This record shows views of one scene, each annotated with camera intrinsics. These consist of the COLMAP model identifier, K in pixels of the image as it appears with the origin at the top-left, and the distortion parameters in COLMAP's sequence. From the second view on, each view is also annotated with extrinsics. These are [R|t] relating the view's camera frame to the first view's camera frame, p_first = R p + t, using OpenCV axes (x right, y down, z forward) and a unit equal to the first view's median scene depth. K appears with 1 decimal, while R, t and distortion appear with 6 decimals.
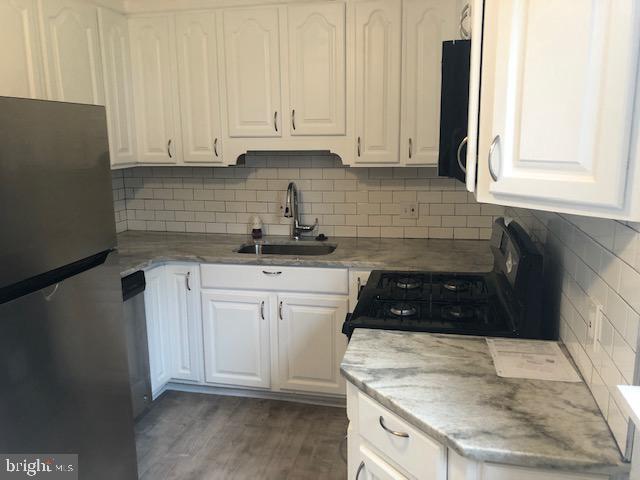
lens RADIAL K [[523.2, 0, 316.2], [0, 523.2, 231.5], [0, 0, 1]] dist [0.003645, 0.001124]
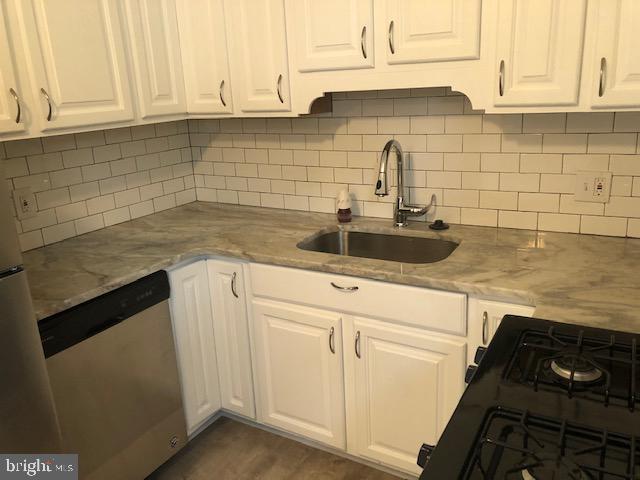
lens RADIAL K [[523.2, 0, 316.2], [0, 523.2, 231.5], [0, 0, 1]] dist [0.003645, 0.001124]
pose [[0.952726, 0.046077, -0.300316, 0.063661], [-0.016537, 0.994832, 0.100175, -0.045838], [0.303379, -0.090473, 0.948565, 0.356771]]
